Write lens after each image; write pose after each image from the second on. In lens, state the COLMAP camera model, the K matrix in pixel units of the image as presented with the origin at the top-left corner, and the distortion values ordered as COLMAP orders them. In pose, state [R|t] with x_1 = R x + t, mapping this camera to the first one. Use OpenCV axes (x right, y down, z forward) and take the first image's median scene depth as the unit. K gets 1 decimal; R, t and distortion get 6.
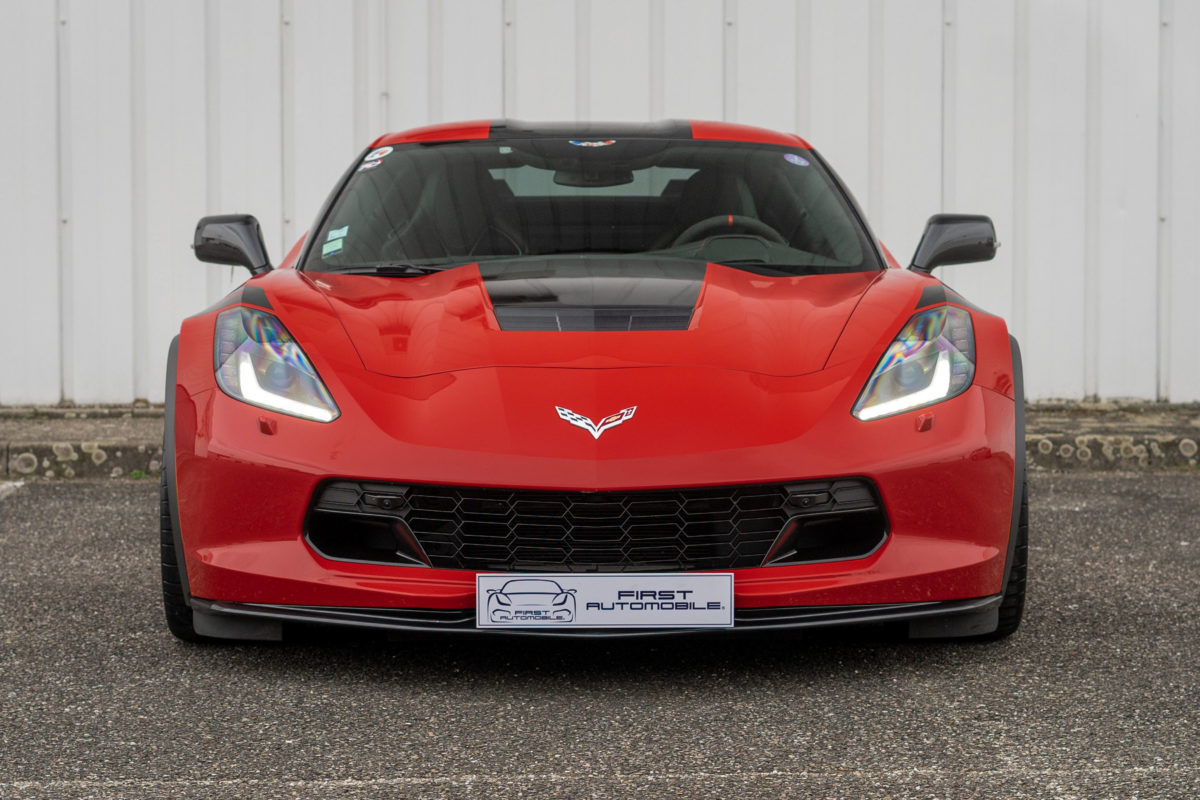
lens RADIAL K [[1784.8, 0, 600.0], [0, 1784.8, 400.0], [0, 0, 1]] dist [-0.002285, -0.013334]
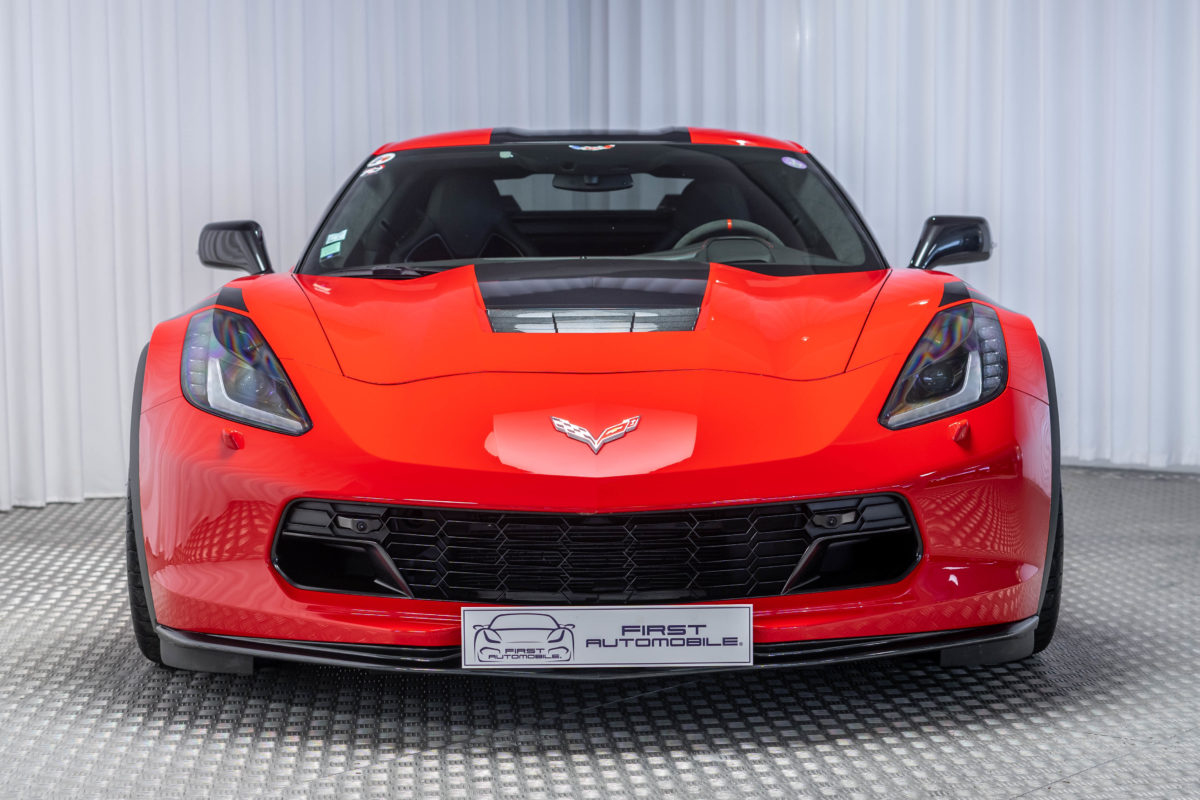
lens RADIAL K [[1636.7, 0, 600.0], [0, 1636.7, 400.0], [0, 0, 1]] dist [0.000186, 0.014725]
pose [[0.999976, -0.006781, -0.001229, 0.001012], [0.006783, 0.999976, 0.001576, -0.005568], [0.001218, -0.001584, 0.999998, 0.174066]]
